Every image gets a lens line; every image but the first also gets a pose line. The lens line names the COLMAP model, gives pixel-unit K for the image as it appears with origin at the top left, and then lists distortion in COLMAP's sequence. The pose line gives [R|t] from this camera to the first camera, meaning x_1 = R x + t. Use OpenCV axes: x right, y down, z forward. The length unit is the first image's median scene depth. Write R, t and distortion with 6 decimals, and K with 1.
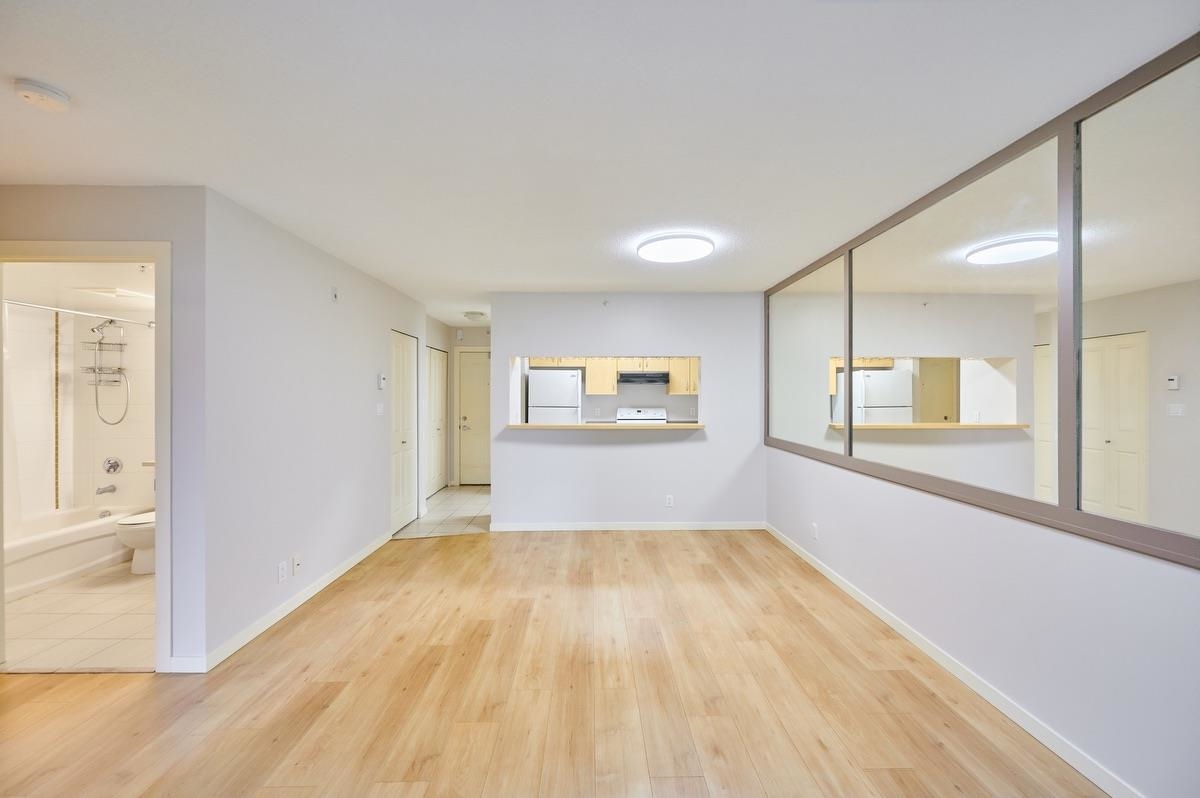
lens RADIAL K [[472.8, 0, 599.9], [0, 472.8, 393.0], [0, 0, 1]] dist [-0.001978, -0.000200]
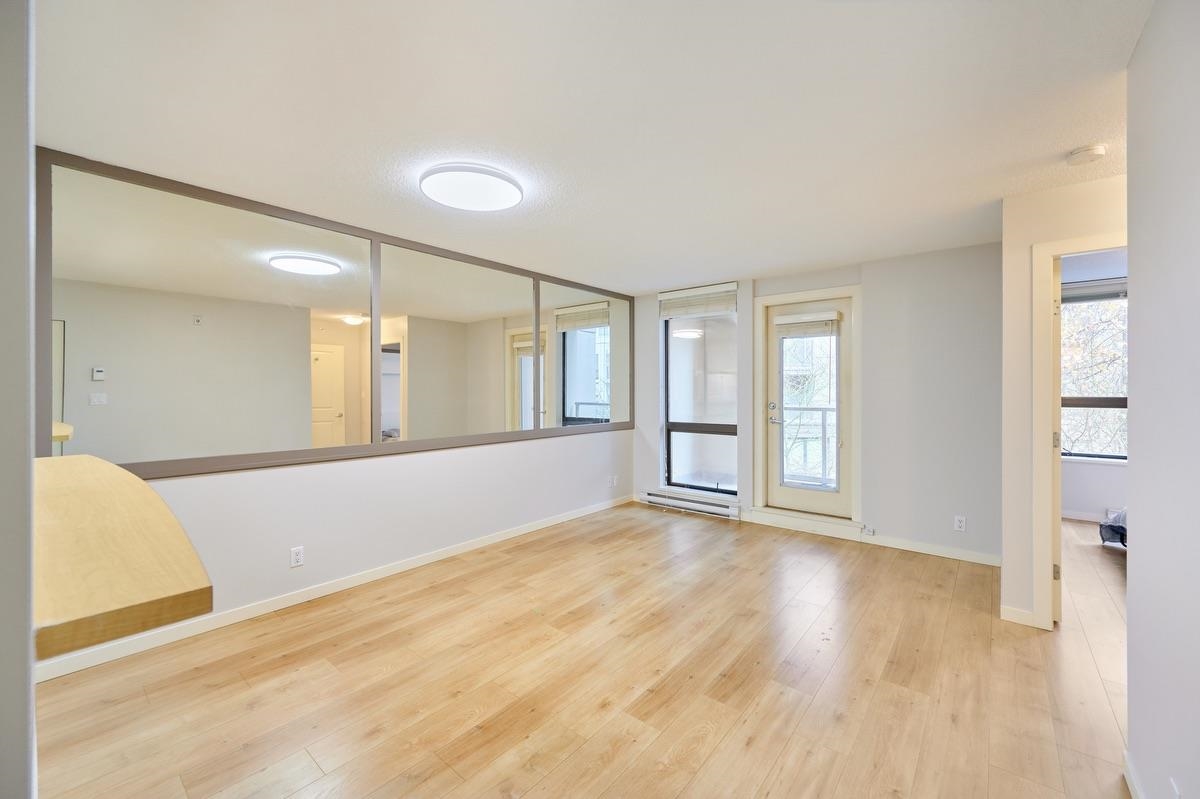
lens RADIAL K [[476.5, 0, 605.0], [0, 476.5, 394.7], [0, 0, 1]] dist [-0.001665, -0.000118]
pose [[-0.761366, -0.003846, 0.648311, -0.474600], [-0.000393, 0.999985, 0.005471, 0.021897], [-0.648322, 0.003911, -0.761356, 1.363850]]
